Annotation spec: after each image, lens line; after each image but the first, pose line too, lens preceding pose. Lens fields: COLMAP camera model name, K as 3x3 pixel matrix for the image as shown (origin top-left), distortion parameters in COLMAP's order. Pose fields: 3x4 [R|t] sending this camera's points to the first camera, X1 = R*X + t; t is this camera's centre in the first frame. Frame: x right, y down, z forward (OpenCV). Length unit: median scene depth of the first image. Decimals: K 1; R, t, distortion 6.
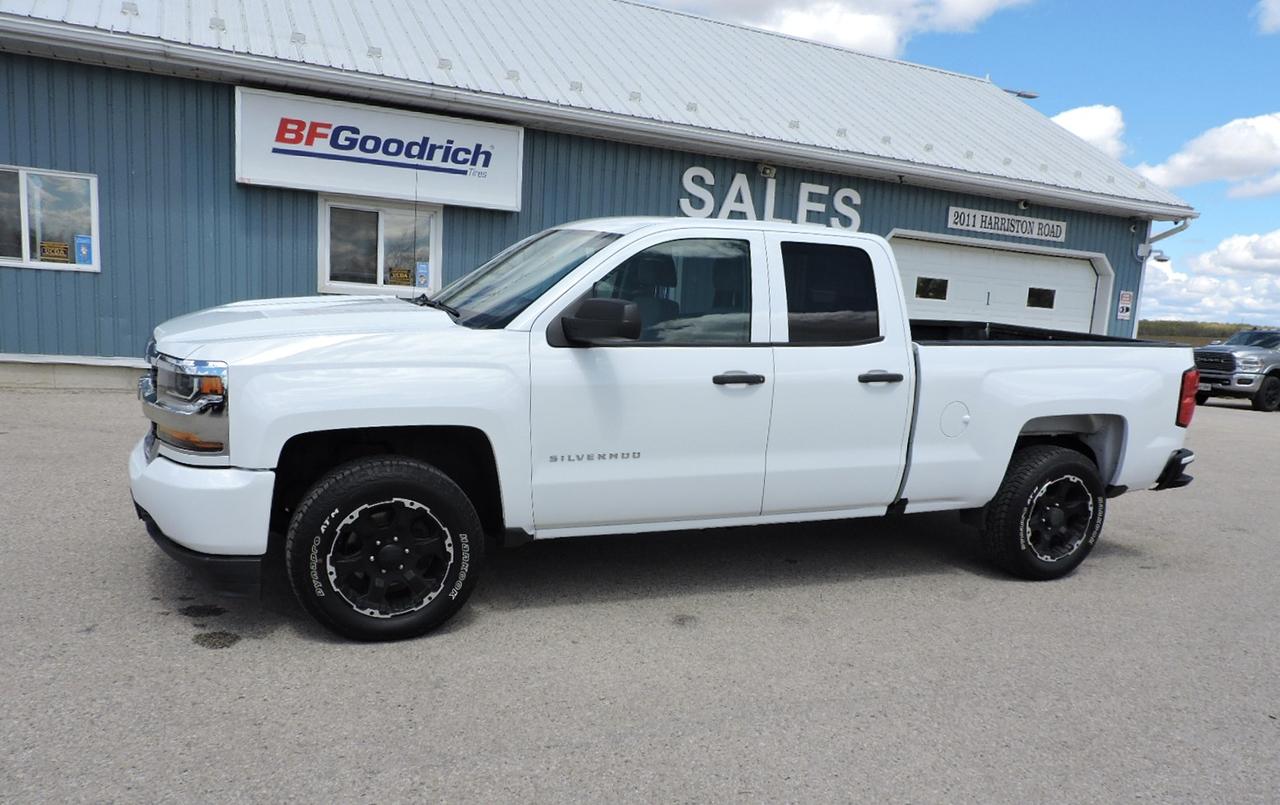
lens RADIAL K [[913.7, 0, 642.4], [0, 913.7, 381.8], [0, 0, 1]] dist [-0.008905, -0.002876]
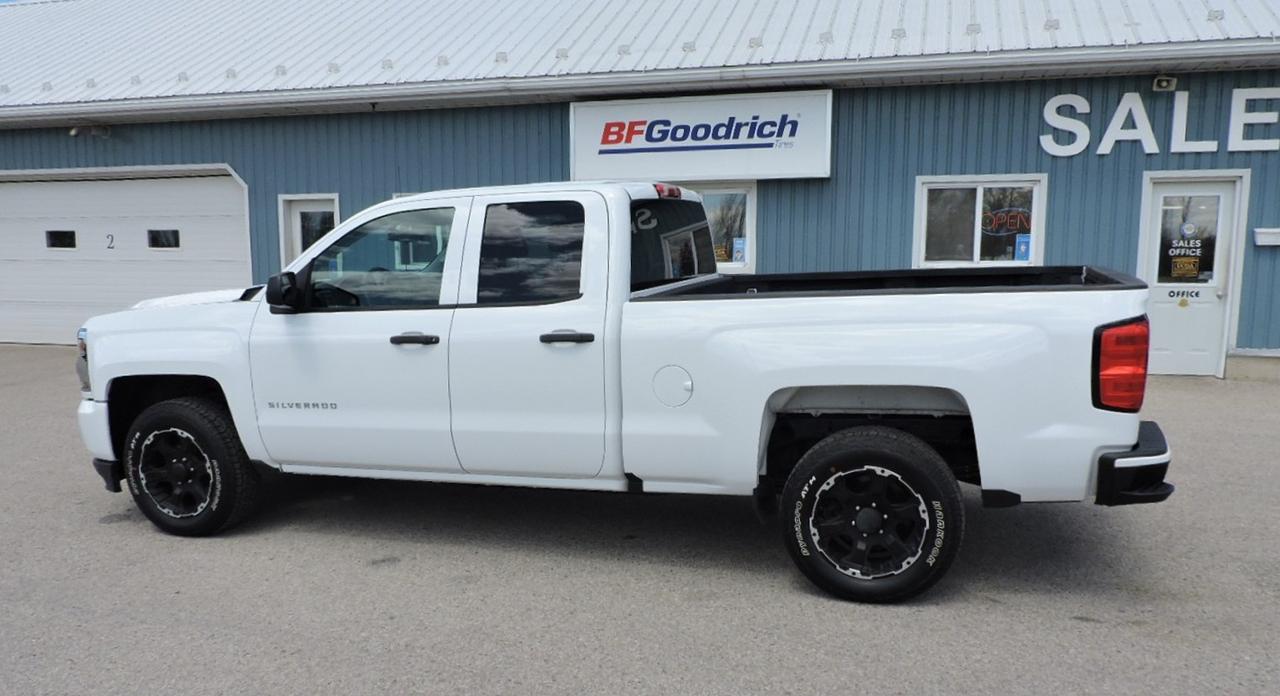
lens RADIAL K [[957.6, 0, 642.0], [0, 957.6, 319.6], [0, 0, 1]] dist [-0.010519, -0.004501]
pose [[0.752767, -0.024667, -0.657824, 0.470265], [-0.004751, 0.999068, -0.042900, 0.009232], [0.658269, 0.035419, 0.751949, 0.151611]]
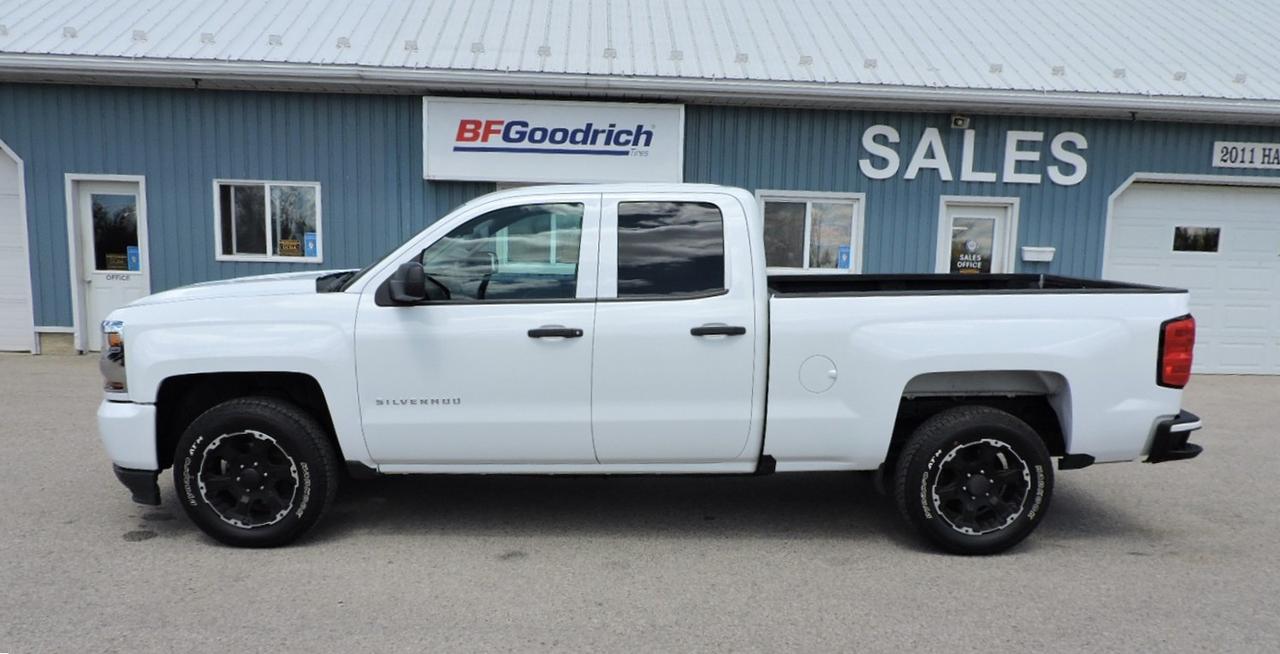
lens RADIAL K [[951.2, 0, 640.0], [0, 951.2, 327.0], [0, 0, 1]] dist [-0.012056, -0.000122]
pose [[0.925322, -0.018171, -0.378746, 0.280855], [0.003957, 0.999259, -0.038275, 0.015210], [0.379161, 0.033918, 0.924709, 0.001983]]
